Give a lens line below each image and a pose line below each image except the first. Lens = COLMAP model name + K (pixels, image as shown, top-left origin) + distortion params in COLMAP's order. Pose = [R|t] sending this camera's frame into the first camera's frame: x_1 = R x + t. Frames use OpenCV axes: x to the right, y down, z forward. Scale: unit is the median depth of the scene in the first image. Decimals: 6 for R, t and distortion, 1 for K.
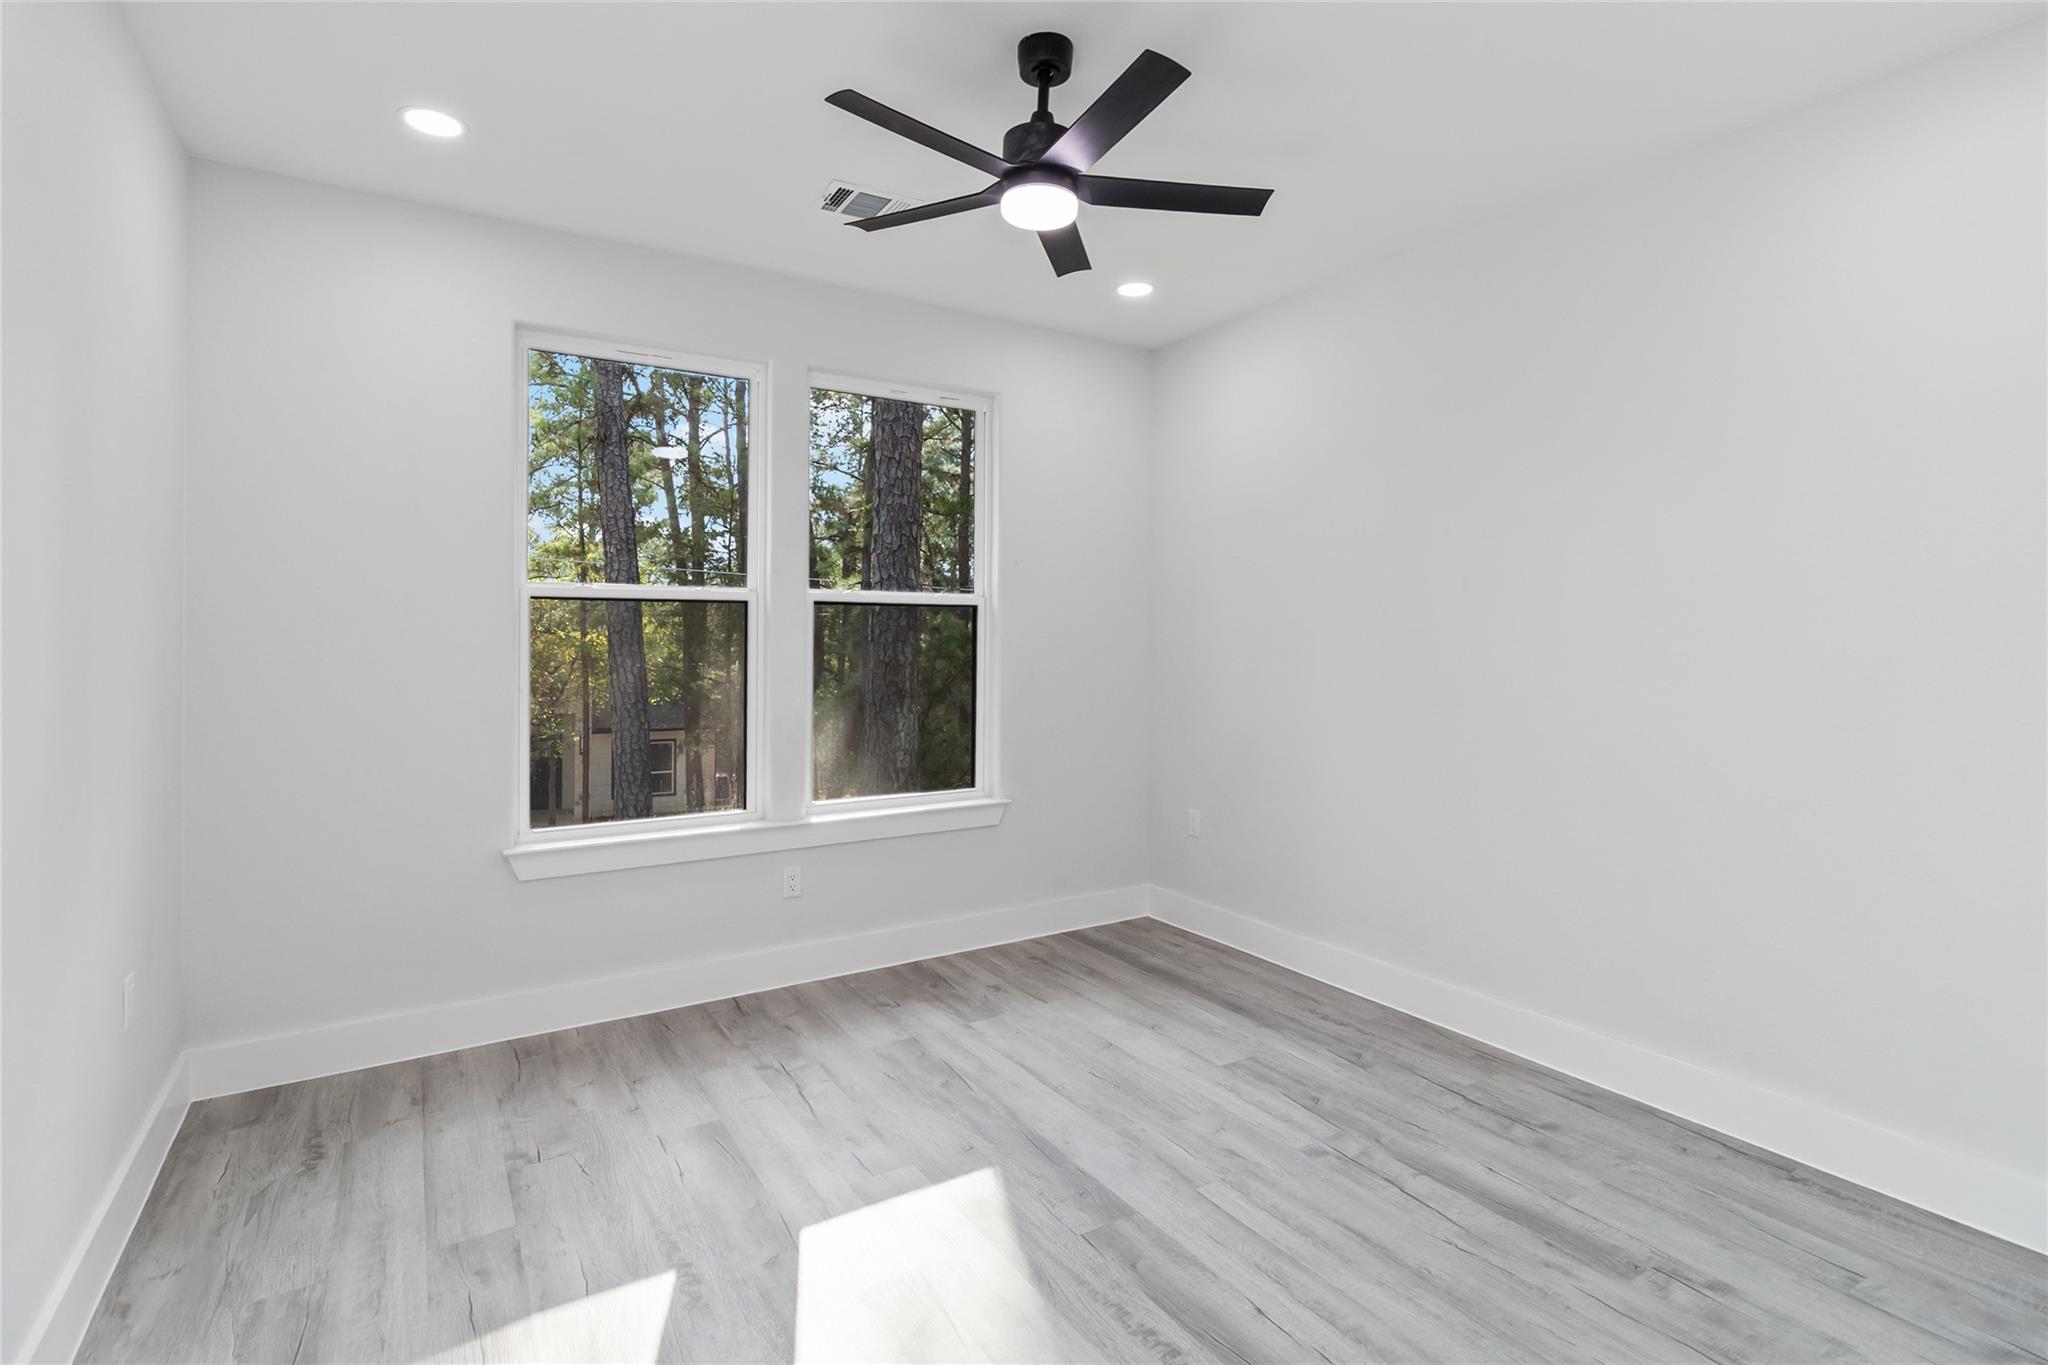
lens RADIAL K [[977.9, 0, 1030.8], [0, 977.9, 647.1], [0, 0, 1]] dist [0.003120, 0.001368]
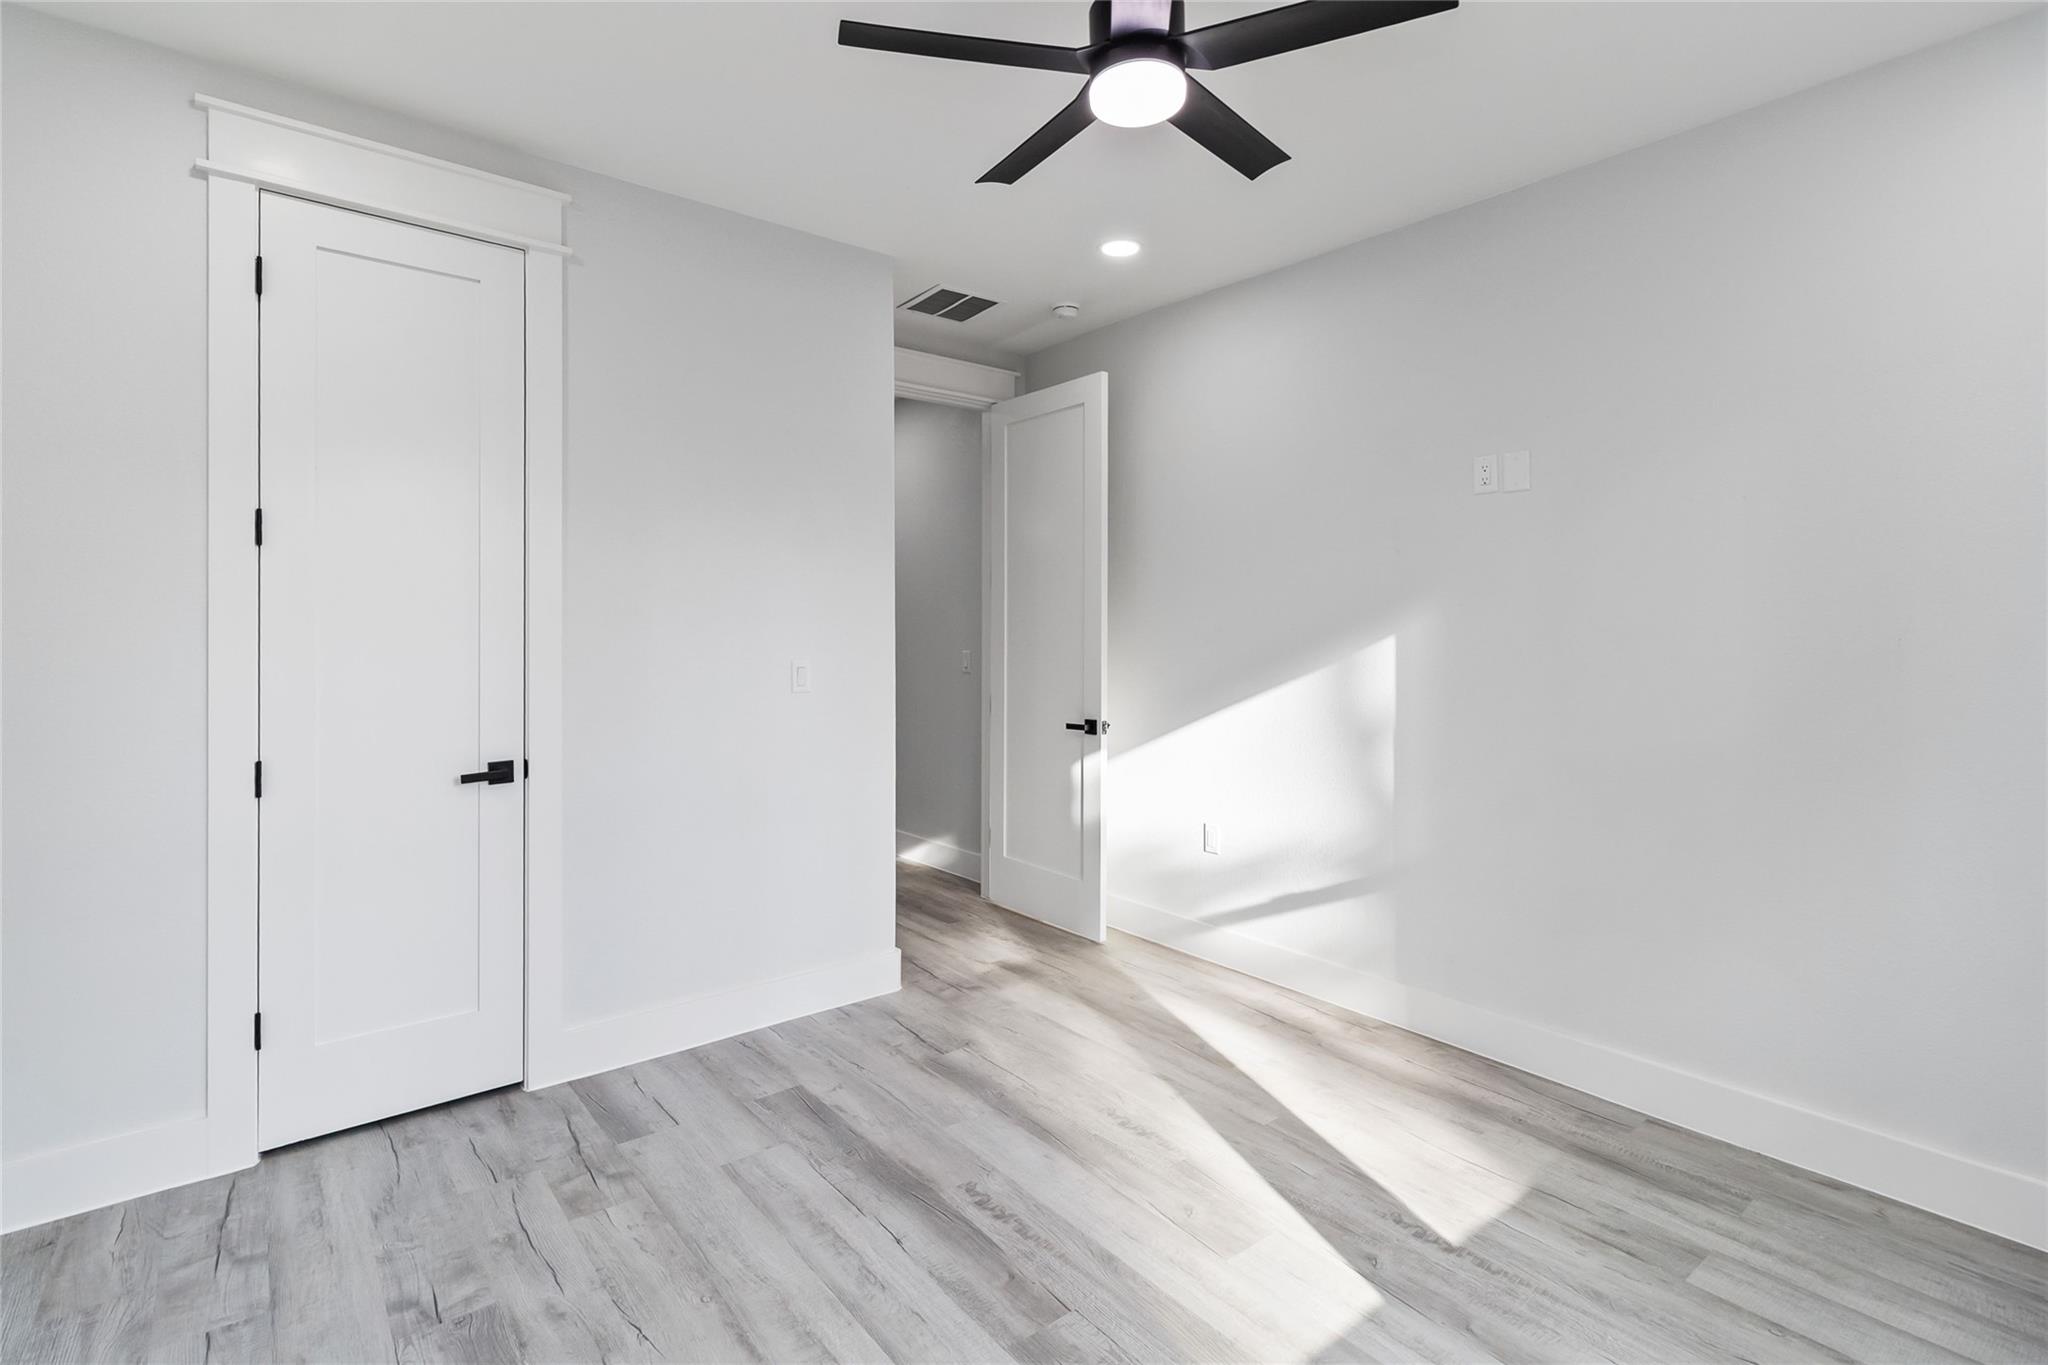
lens RADIAL K [[977.9, 0, 1030.8], [0, 977.9, 647.1], [0, 0, 1]] dist [0.003120, 0.001368]
pose [[-0.992886, -0.005098, -0.118957, 0.208543], [-0.008308, 0.999614, 0.026506, -0.020398], [0.118776, 0.027306, -0.992546, 1.984538]]
